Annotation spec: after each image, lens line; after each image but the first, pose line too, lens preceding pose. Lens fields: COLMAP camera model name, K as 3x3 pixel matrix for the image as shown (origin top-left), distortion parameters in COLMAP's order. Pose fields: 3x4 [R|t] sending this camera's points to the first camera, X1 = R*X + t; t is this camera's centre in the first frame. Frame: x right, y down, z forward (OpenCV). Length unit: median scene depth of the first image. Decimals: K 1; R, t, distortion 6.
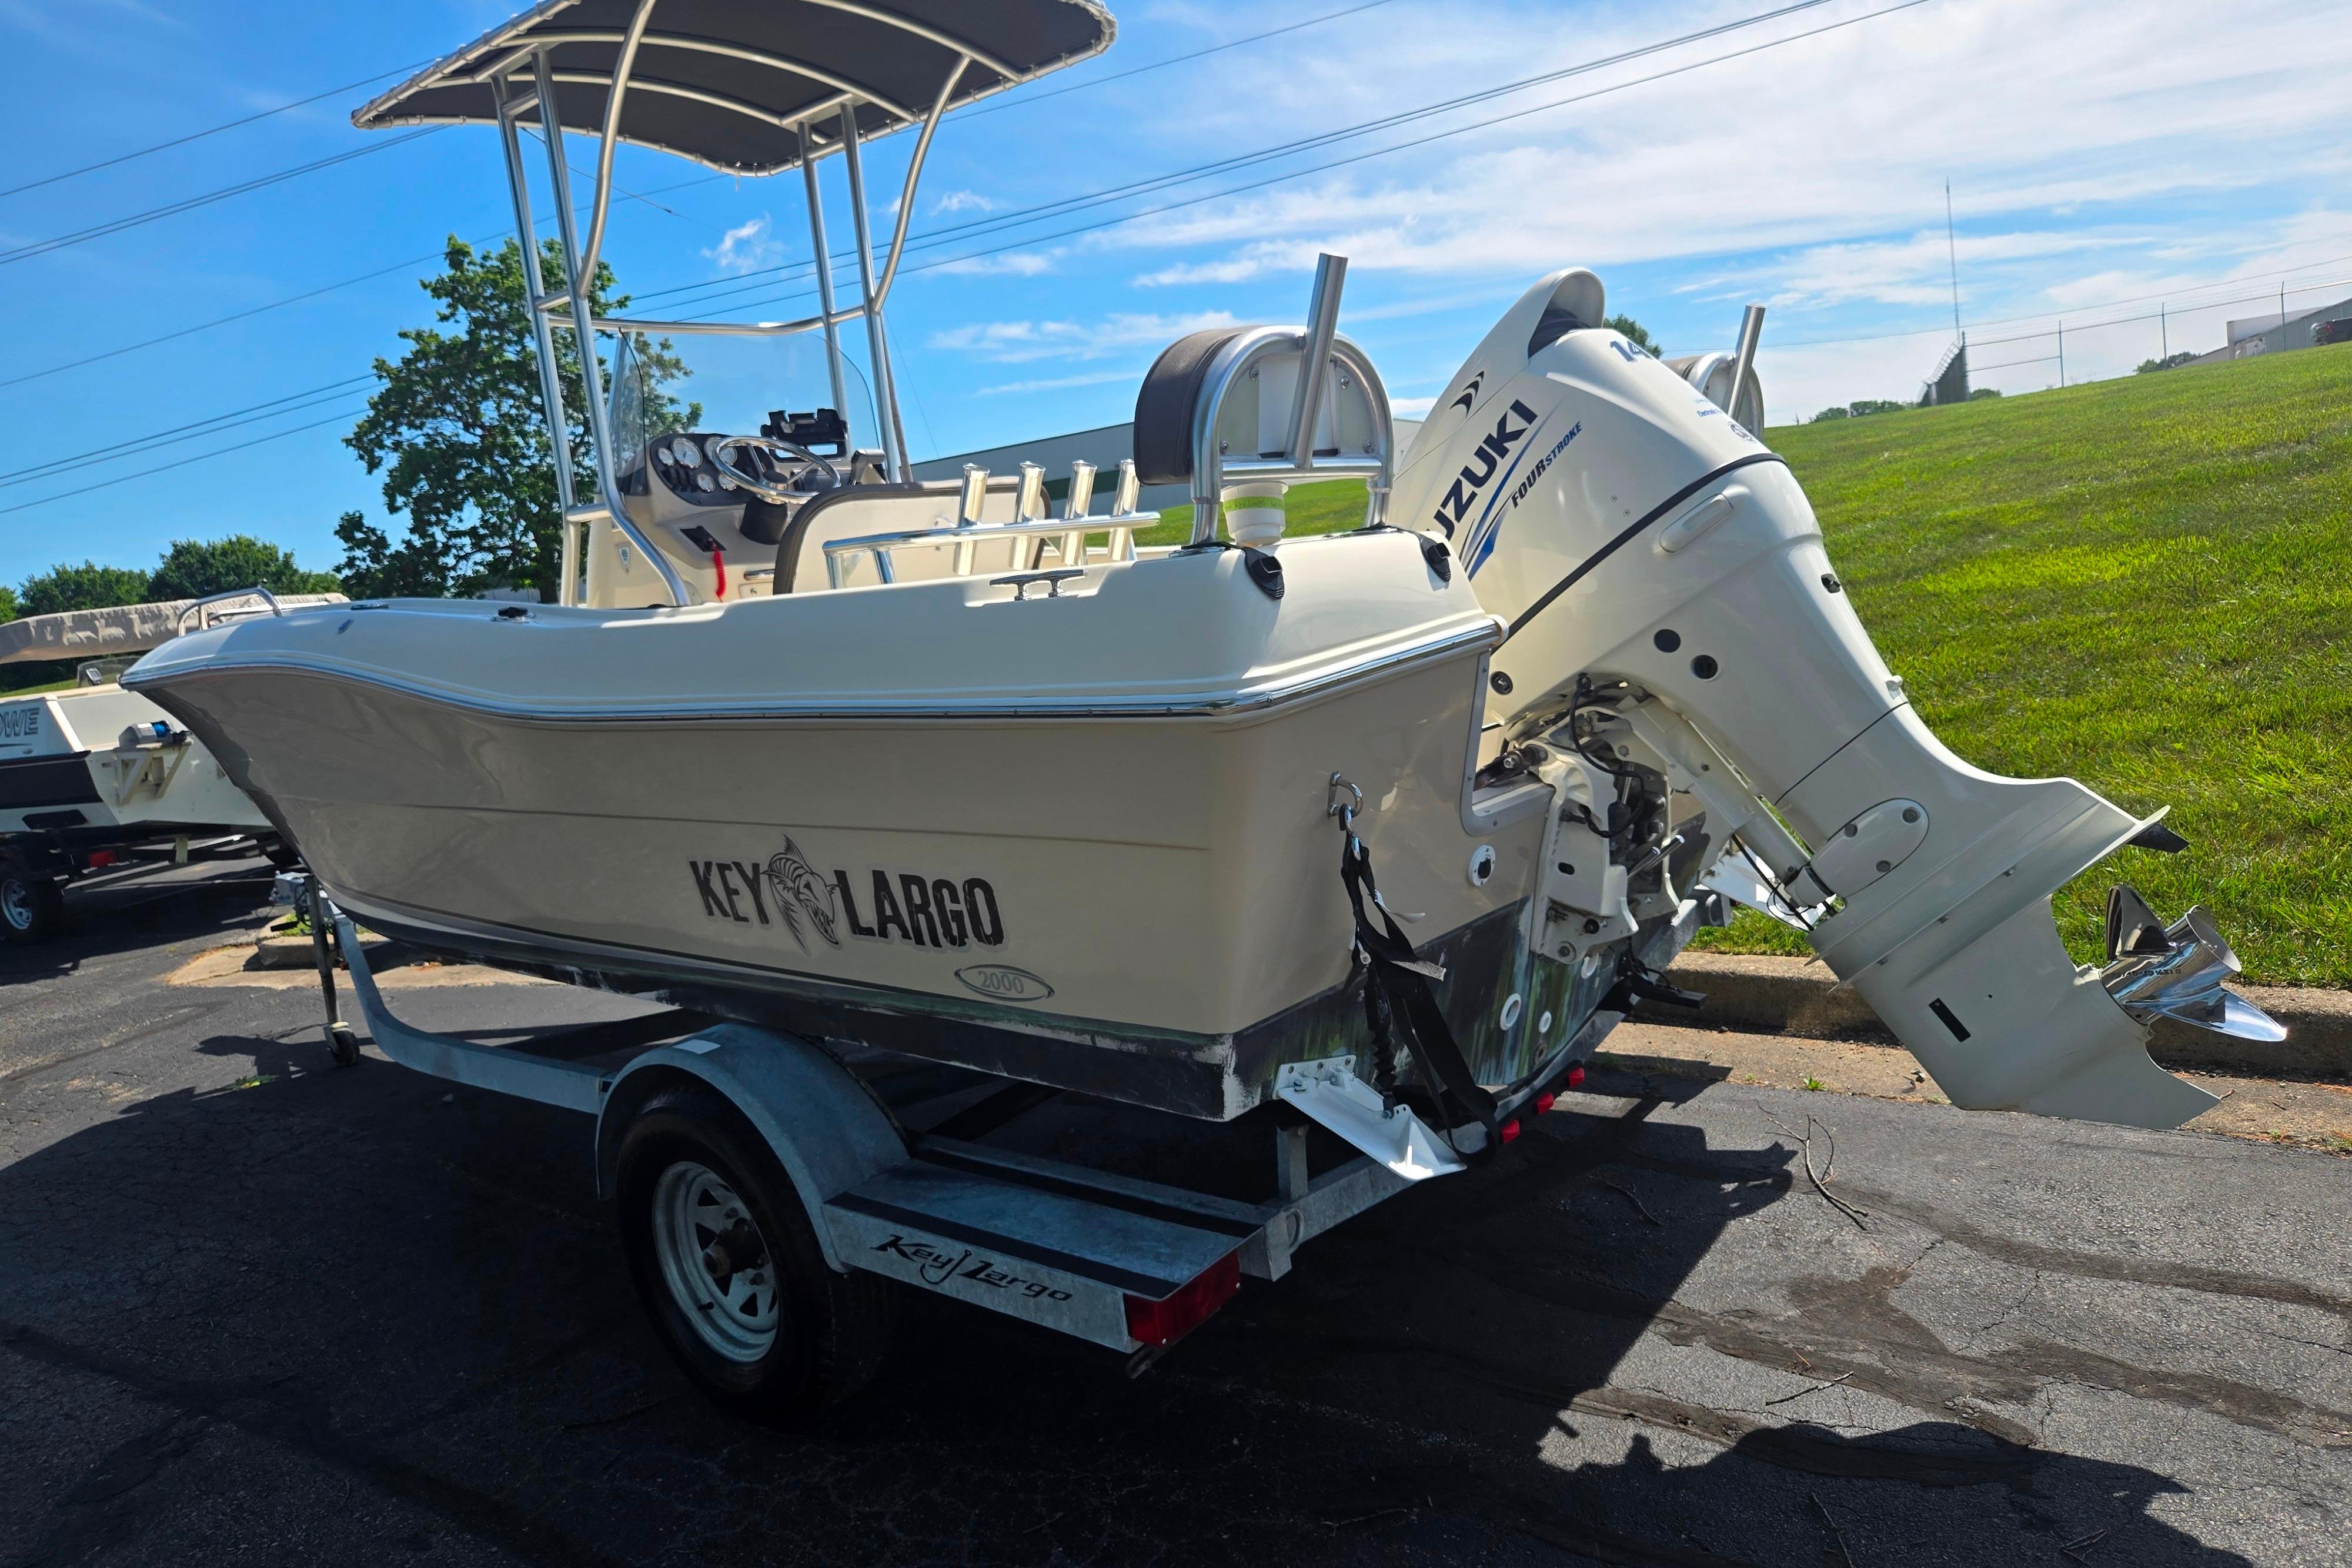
lens RADIAL K [[1632.3, 0, 1166.8], [0, 1632.3, 774.8], [0, 0, 1]] dist [0.050355, -0.034741]
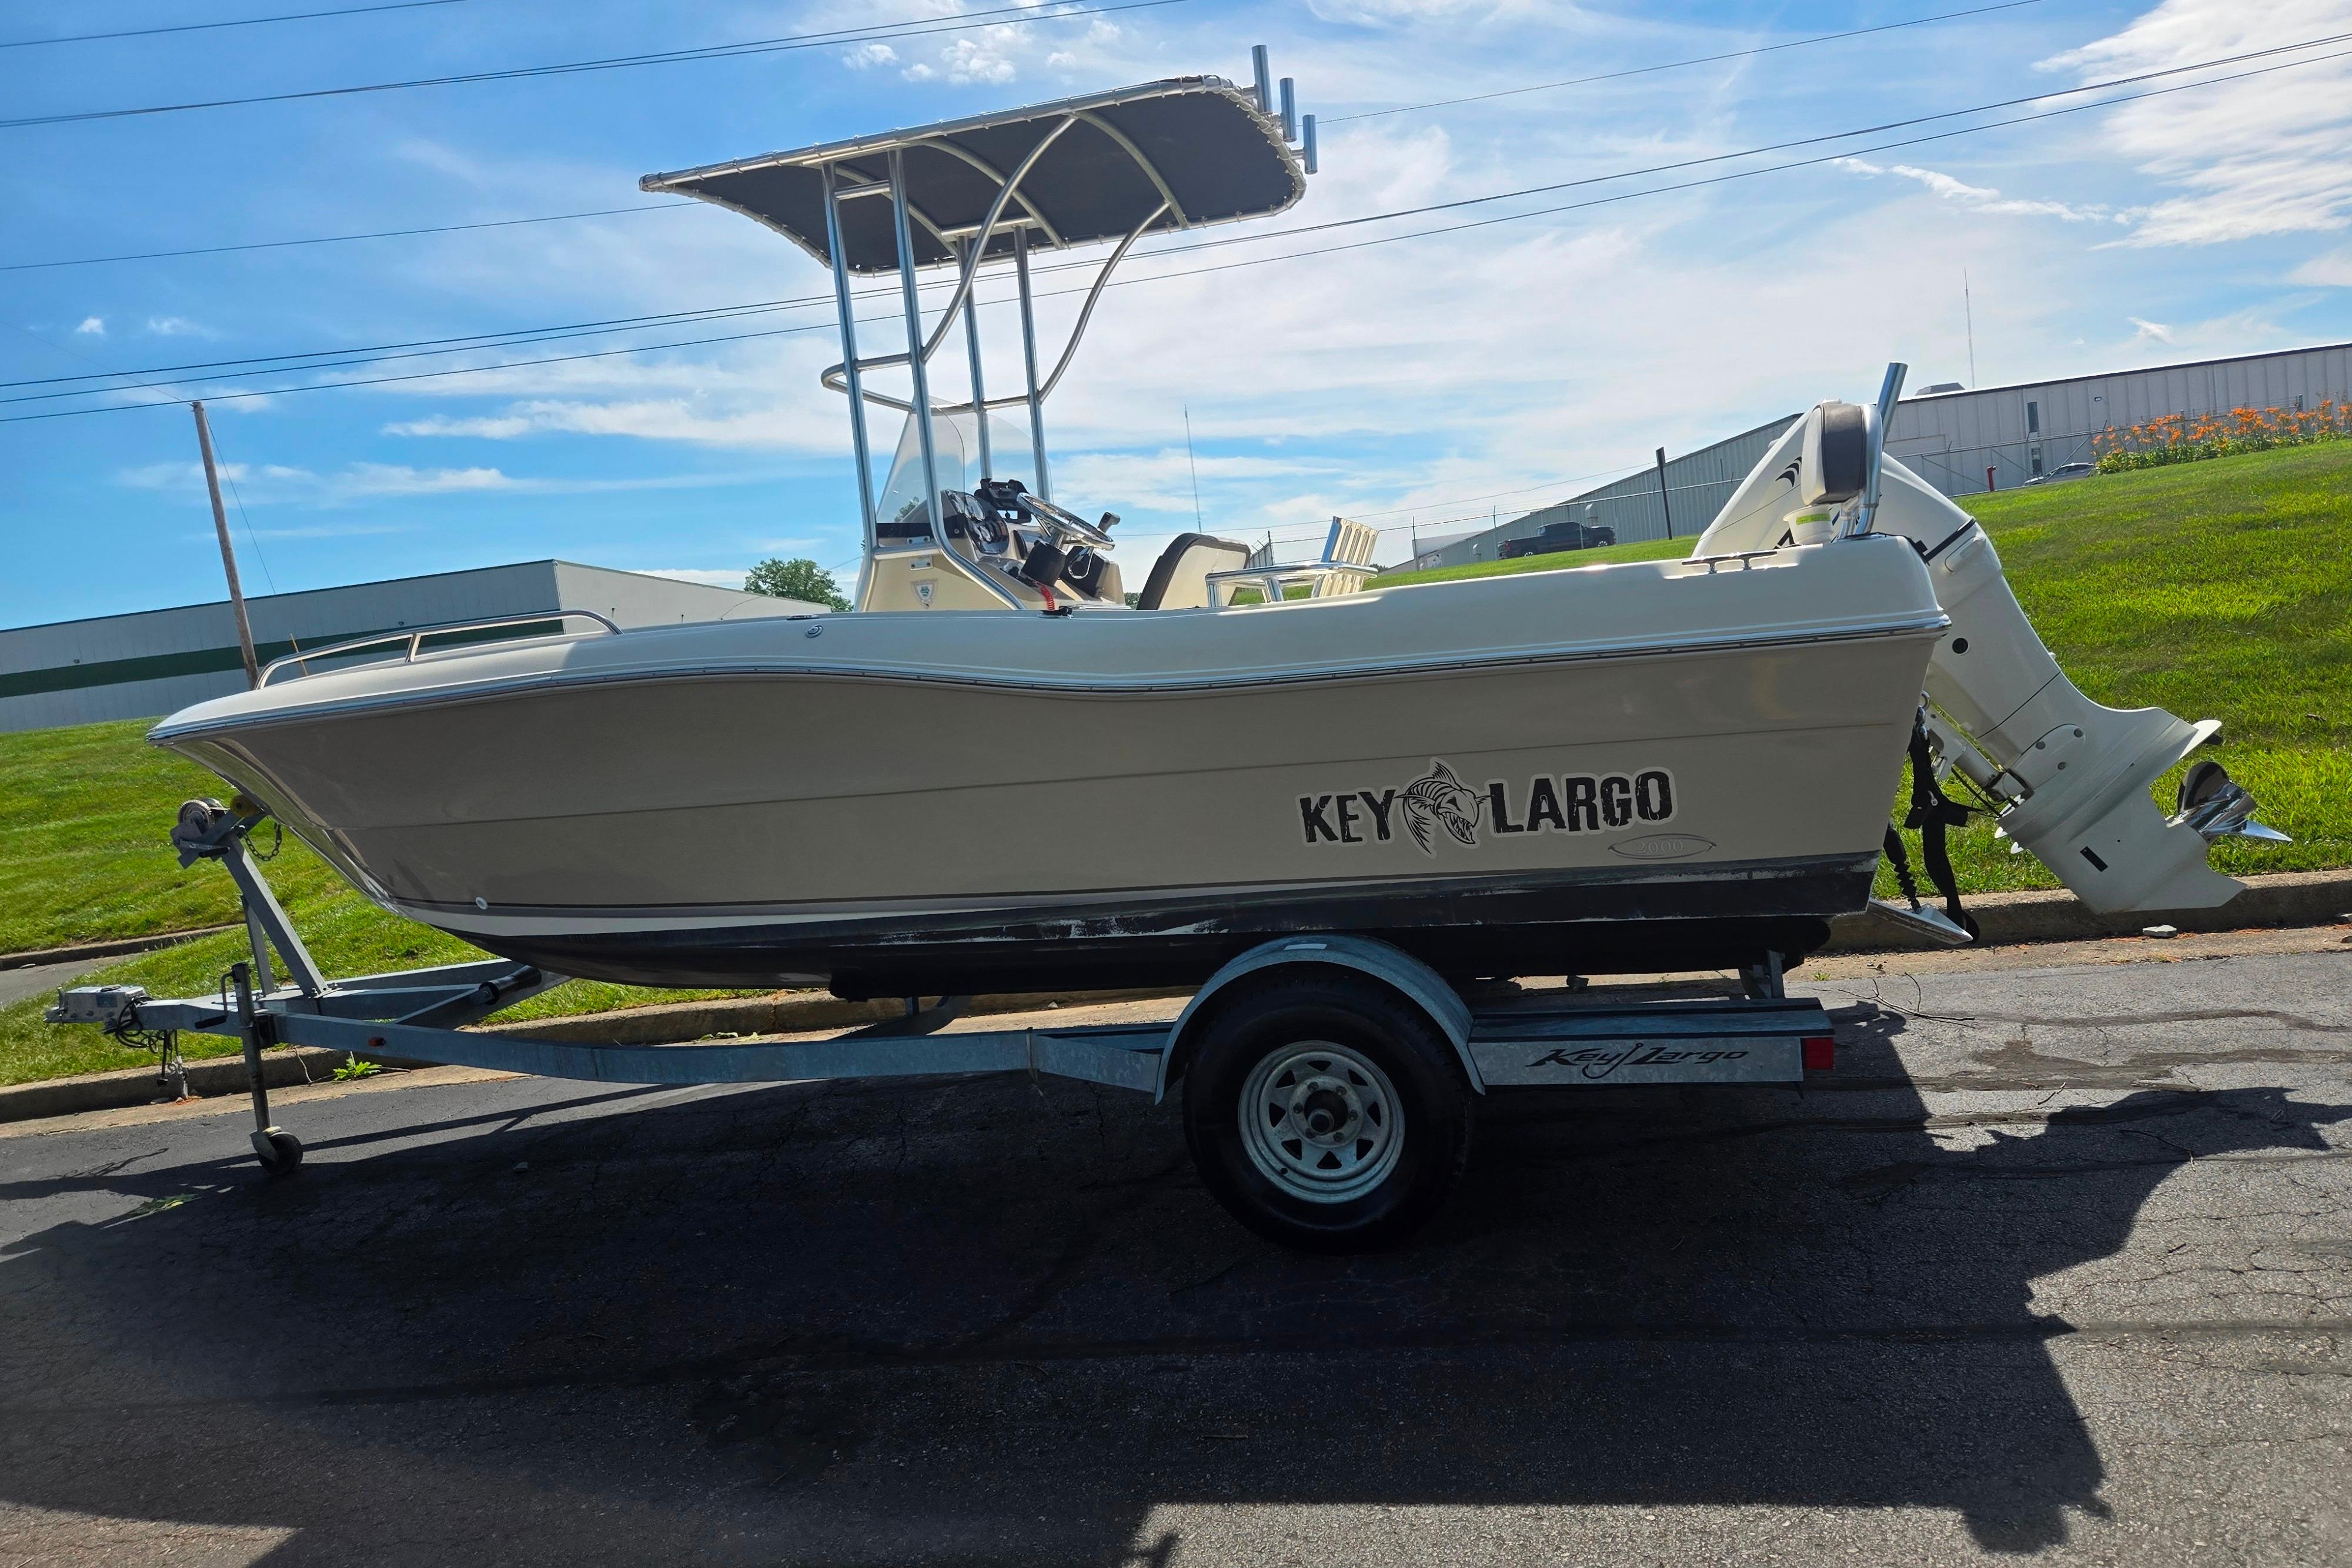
lens RADIAL K [[1632.3, 0, 1188.4], [0, 1632.3, 805.7], [0, 0, 1]] dist [0.050355, -0.034741]
pose [[0.905124, -0.016443, 0.424829, -0.905099], [0.053429, 0.995729, -0.075294, 0.148492], [-0.421777, 0.090849, 0.902137, -0.097893]]
